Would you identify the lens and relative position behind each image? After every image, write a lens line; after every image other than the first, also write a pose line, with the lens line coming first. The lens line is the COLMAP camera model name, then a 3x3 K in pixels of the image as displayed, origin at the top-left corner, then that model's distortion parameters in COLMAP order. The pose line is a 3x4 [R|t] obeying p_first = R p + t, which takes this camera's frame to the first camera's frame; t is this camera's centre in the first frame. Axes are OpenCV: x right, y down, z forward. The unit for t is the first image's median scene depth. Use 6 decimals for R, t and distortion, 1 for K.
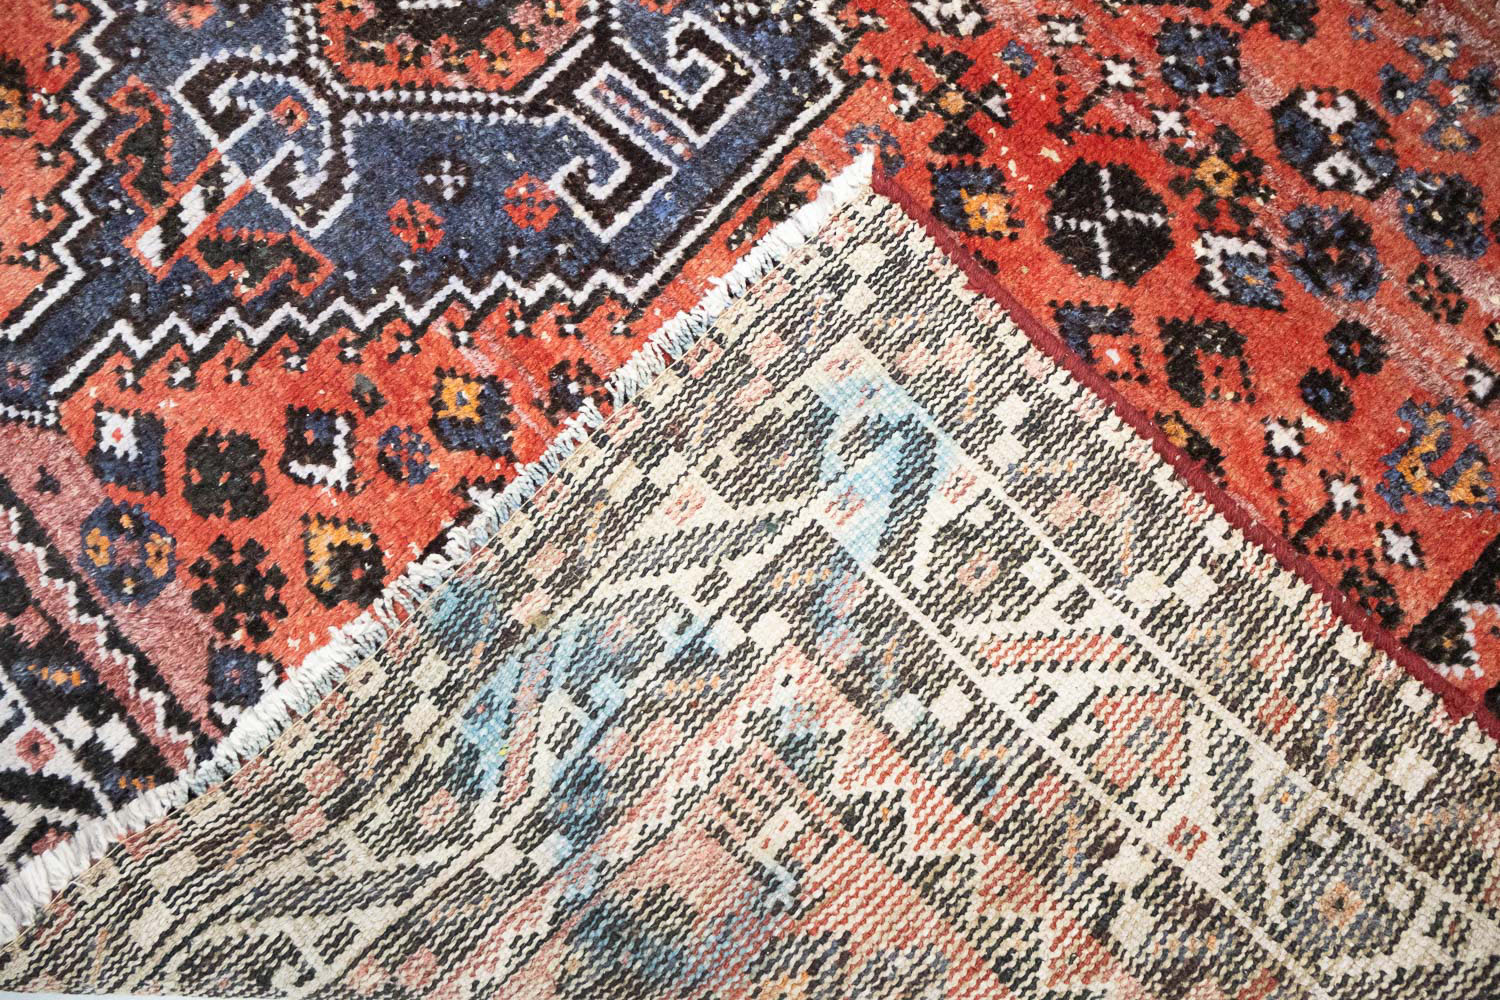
lens RADIAL K [[1245.6, 0, 728.1], [0, 1245.6, 498.8], [0, 0, 1]] dist [0.005826, 0.003565]
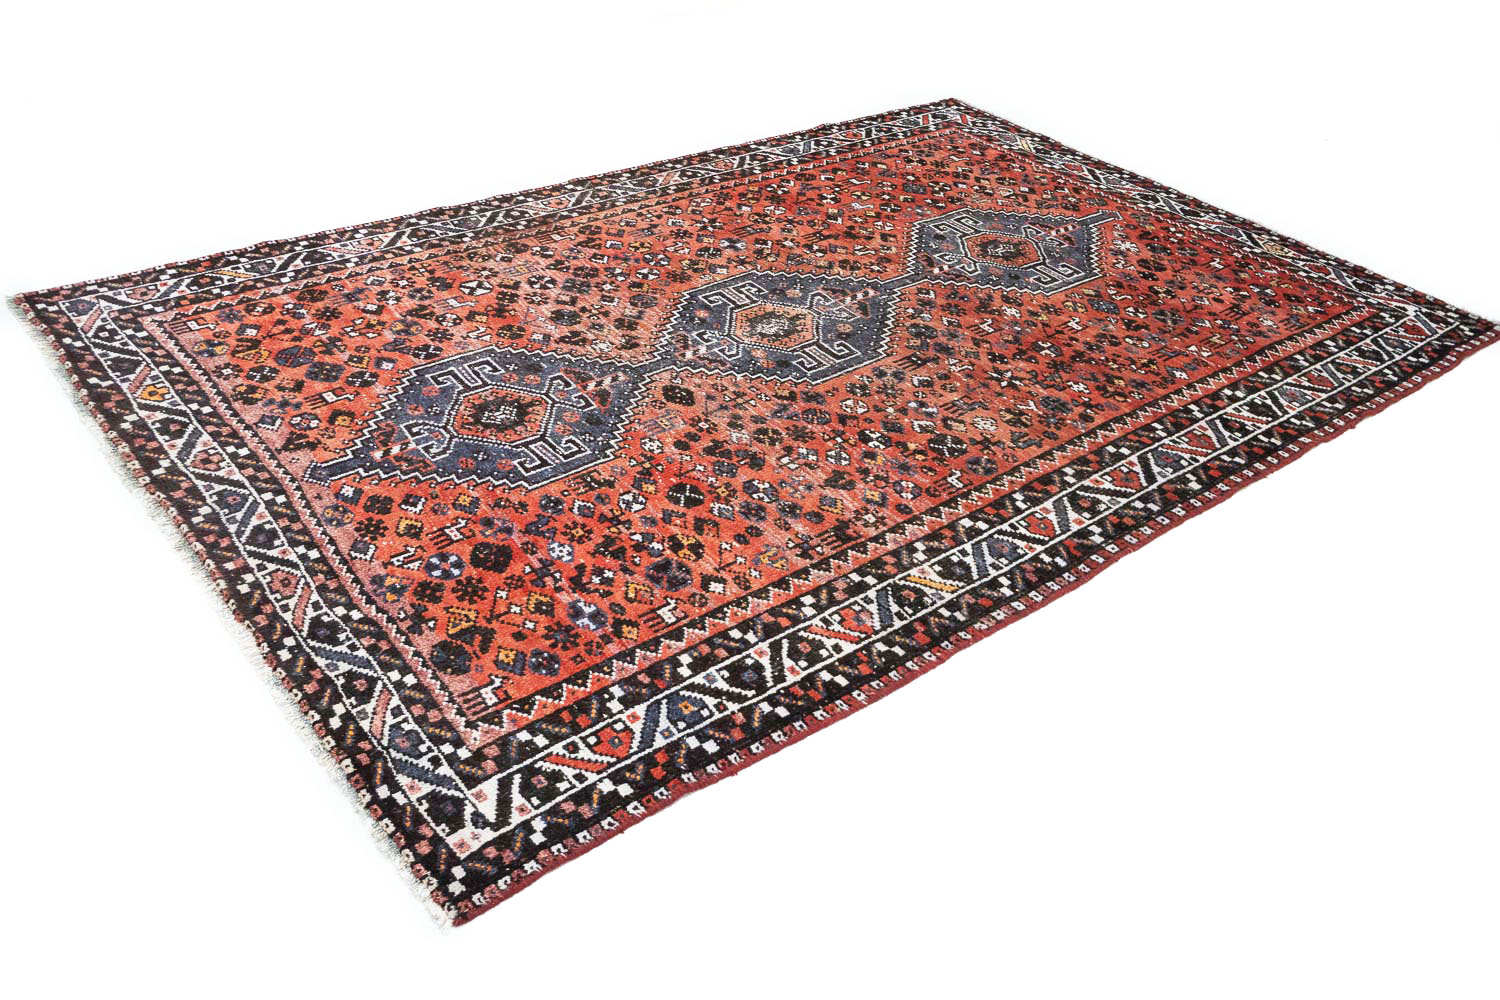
lens RADIAL K [[1226.6, 0, 722.9], [0, 1226.6, 500.5], [0, 0, 1]] dist [0.002731, -0.003718]
pose [[0.982123, 0.184097, -0.039271, 0.503756], [-0.159114, 0.700424, -0.695765, 1.847572], [-0.100582, 0.689575, 0.717196, -1.159827]]
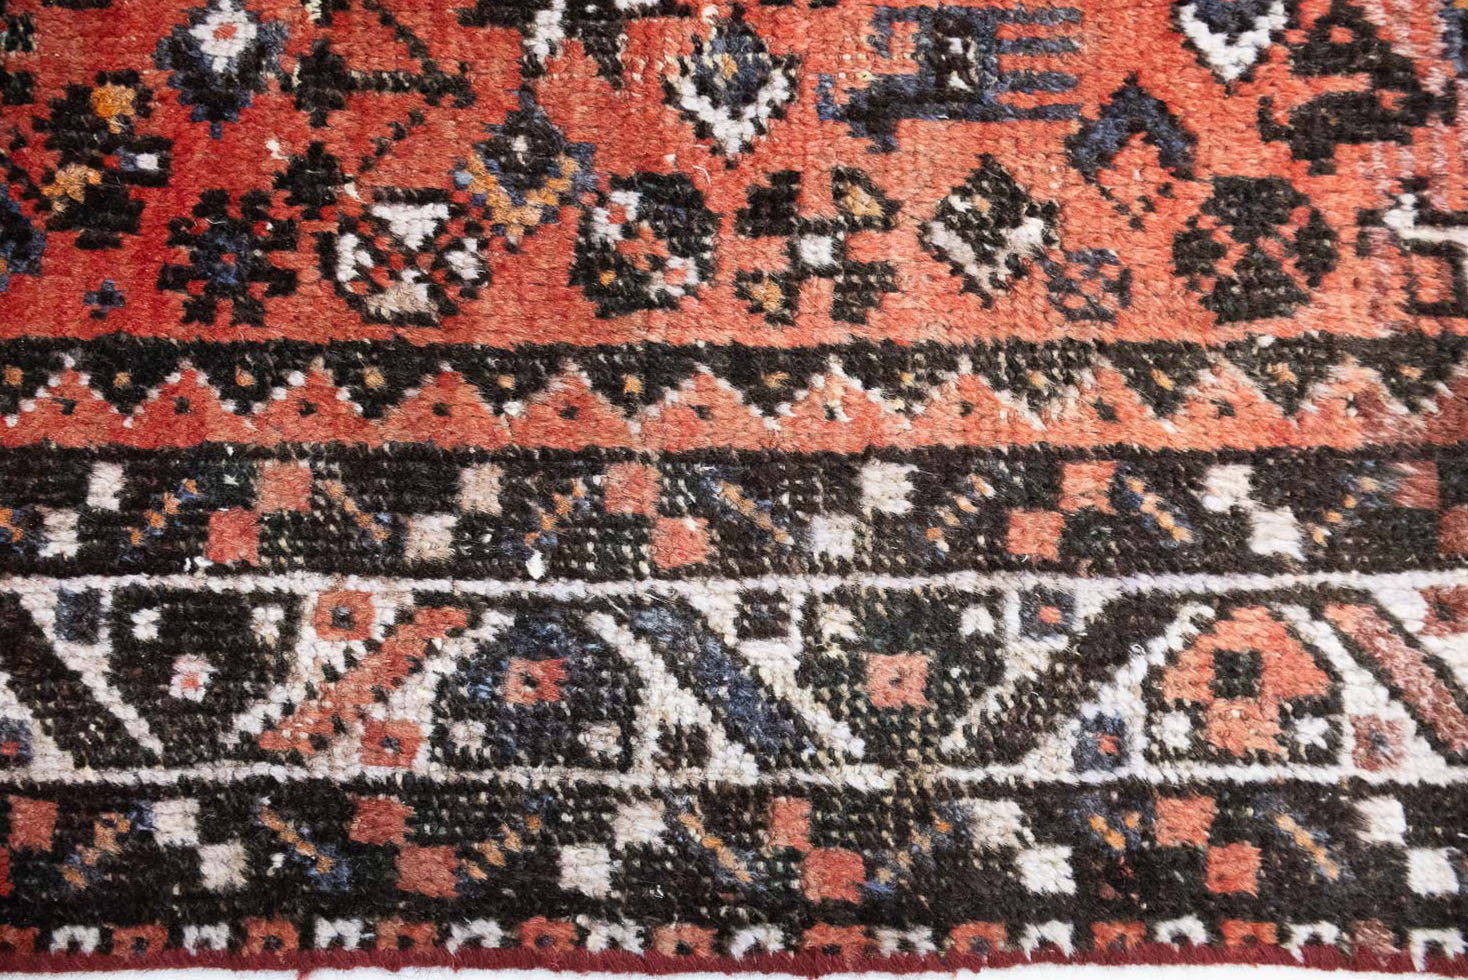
lens RADIAL K [[1219.0, 0, 712.6], [0, 1219.0, 488.8], [0, 0, 1]] dist [0.005826, 0.003565]
pose [[-0.701368, -0.701344, 0.127278, -0.235456], [0.711268, -0.676915, 0.189431, -2.032131], [-0.046700, 0.223389, 0.973610, 0.620348]]
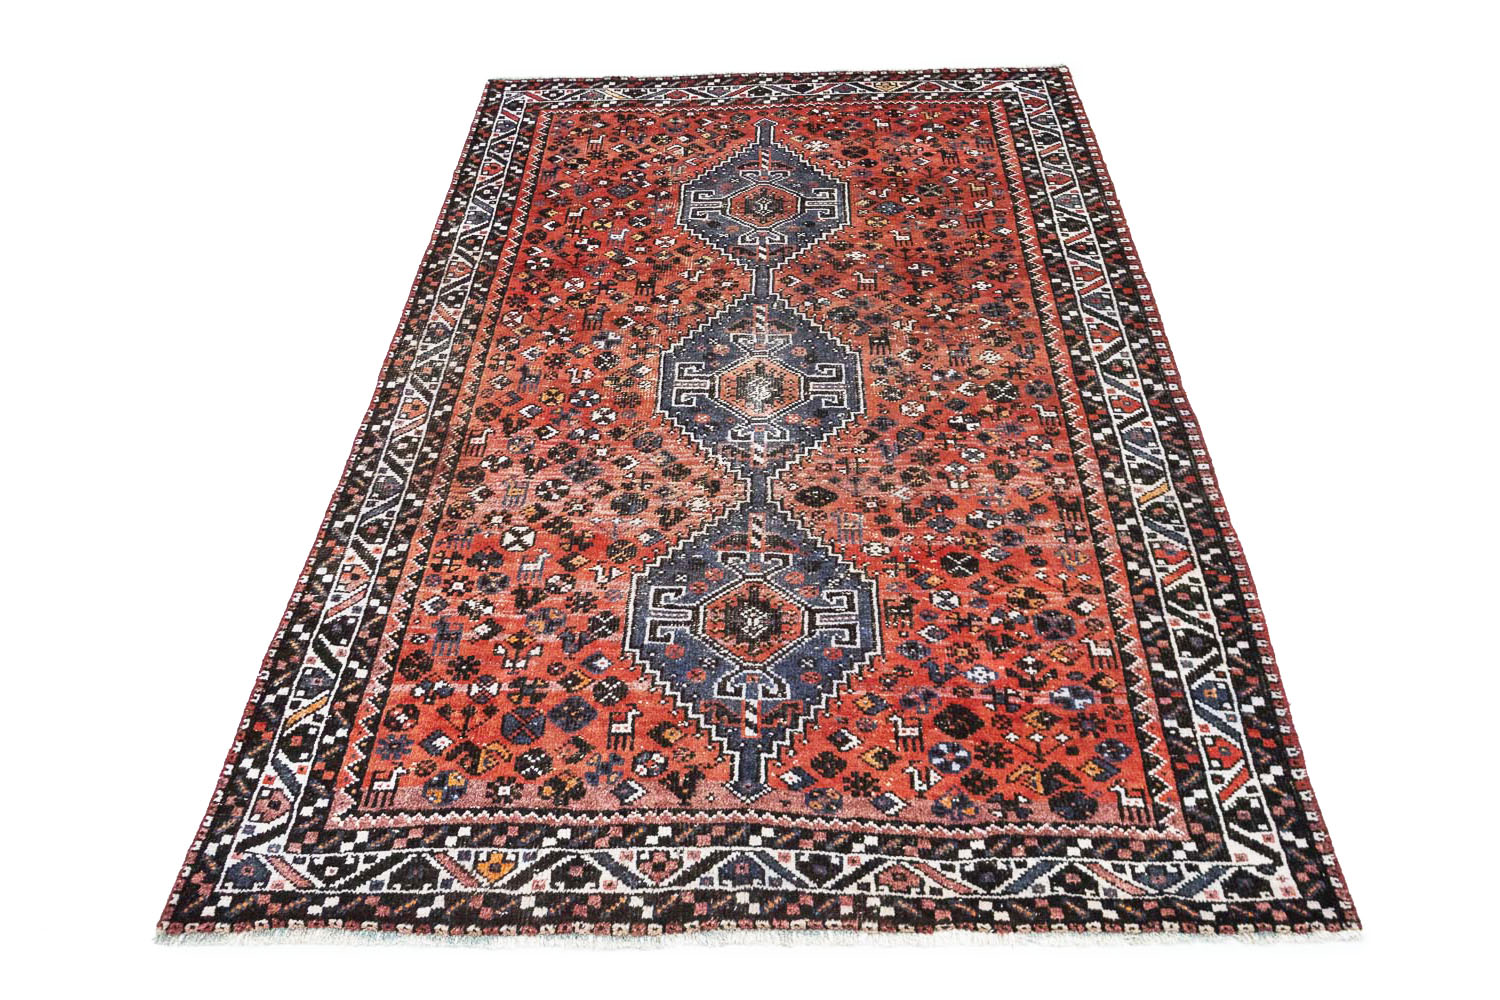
lens RADIAL K [[1245.6, 0, 728.1], [0, 1245.6, 498.8], [0, 0, 1]] dist [0.005826, 0.003565]
pose [[0.741714, -0.454253, 0.493471, -1.739307], [0.660845, 0.620708, -0.421908, 0.675893], [-0.114648, 0.639043, 0.760579, -1.616740]]
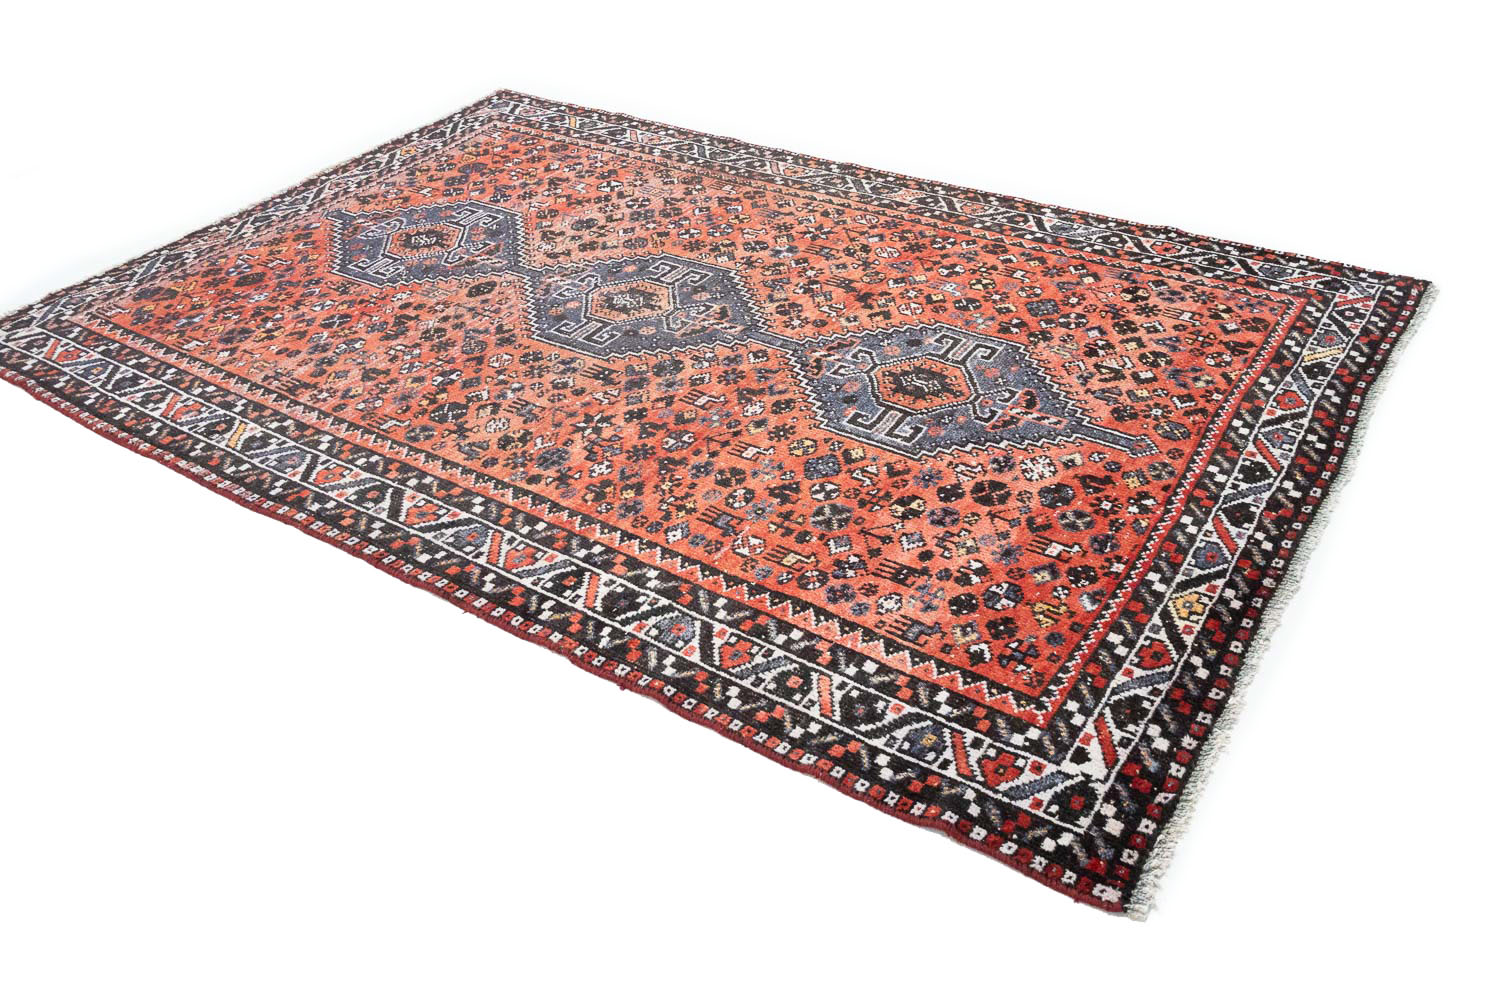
lens RADIAL K [[1275.2, 0, 745.5], [0, 1275.2, 455.6], [0, 0, 1]] dist [0.007755, 0.005689]
pose [[0.157130, 0.603941, -0.781387, 3.851674], [-0.964978, 0.262190, 0.008600, -1.370373], [0.210066, 0.752670, 0.623987, -0.920845]]
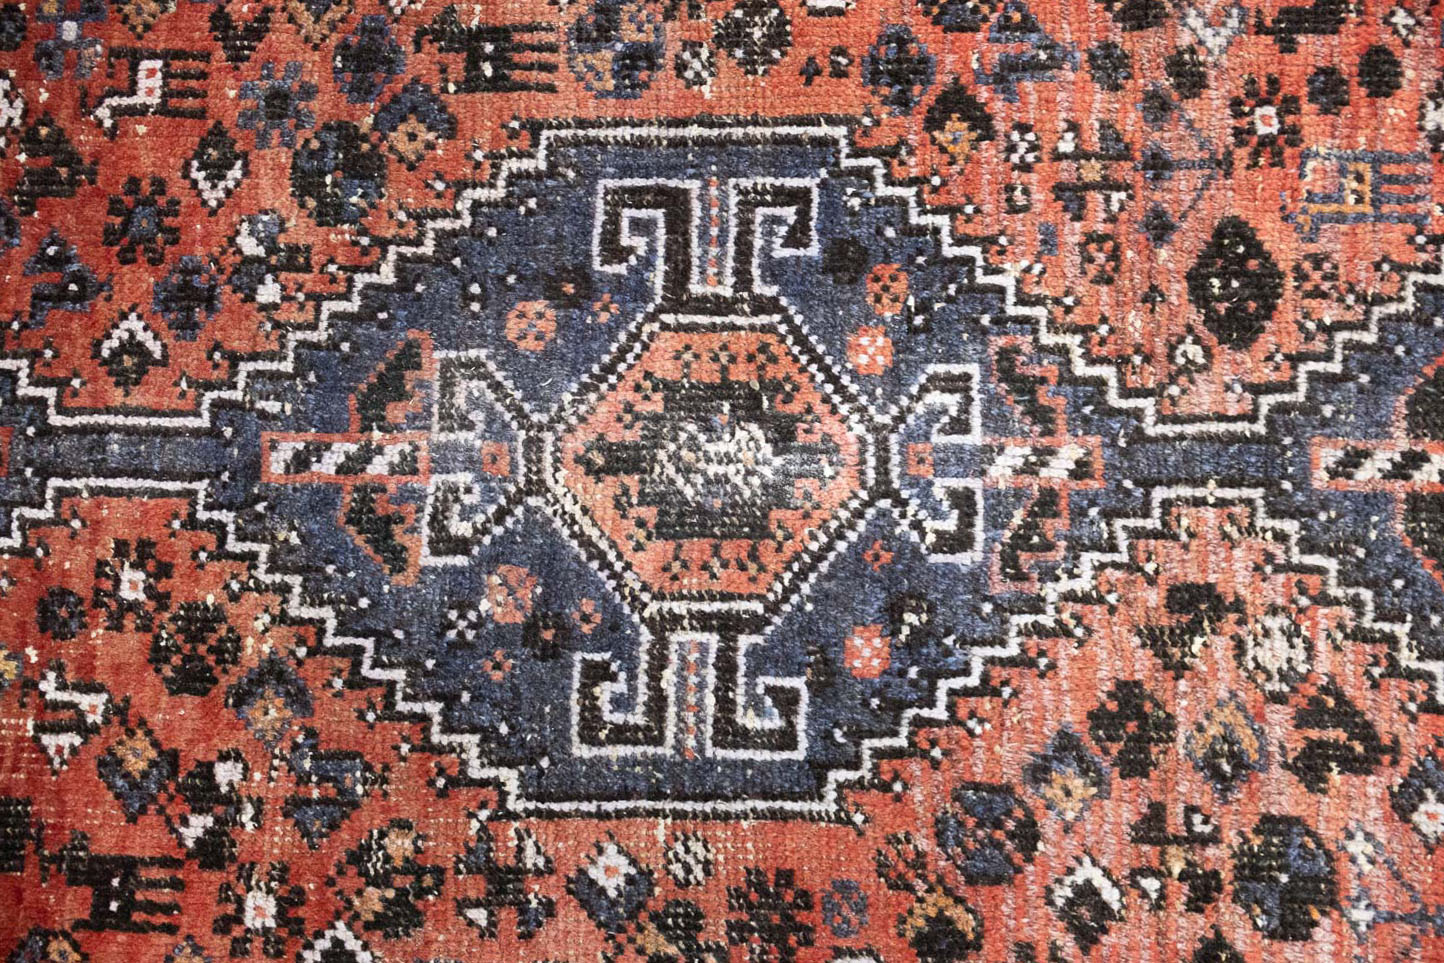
lens RADIAL K [[1199.1, 0, 700.9], [0, 1199.1, 480.3], [0, 0, 1]] dist [0.005826, 0.003565]
pose [[-0.680636, -0.715694, 0.156577, 0.234019], [0.731811, -0.654122, 0.191252, -1.349726], [-0.034457, 0.244758, 0.968972, 0.040593]]
